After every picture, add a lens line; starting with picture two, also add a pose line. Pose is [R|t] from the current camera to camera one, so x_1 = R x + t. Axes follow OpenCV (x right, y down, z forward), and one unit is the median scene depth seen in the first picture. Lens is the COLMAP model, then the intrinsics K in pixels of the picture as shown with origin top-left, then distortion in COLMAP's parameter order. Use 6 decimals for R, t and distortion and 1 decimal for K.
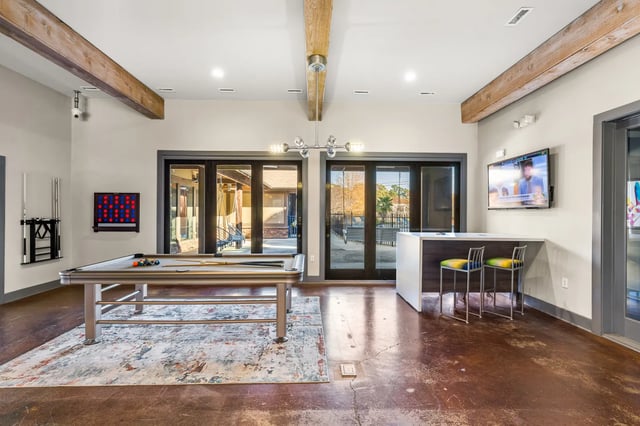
lens RADIAL K [[289.1, 0, 320.0], [0, 289.1, 213.0], [0, 0, 1]] dist [-0.000054, 0.000284]
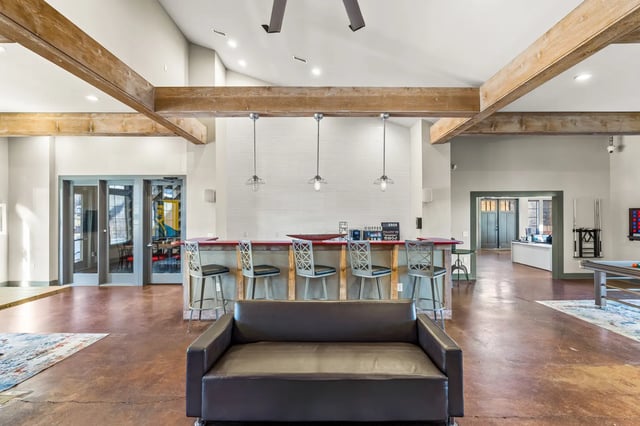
lens RADIAL K [[289.1, 0, 320.0], [0, 289.1, 213.0], [0, 0, 1]] dist [-0.000054, 0.000284]
pose [[-0.019141, -0.014903, -0.999706, 0.542838], [0.001433, 0.999887, -0.014933, -0.039603], [0.999816, -0.001719, -0.019117, -0.332939]]
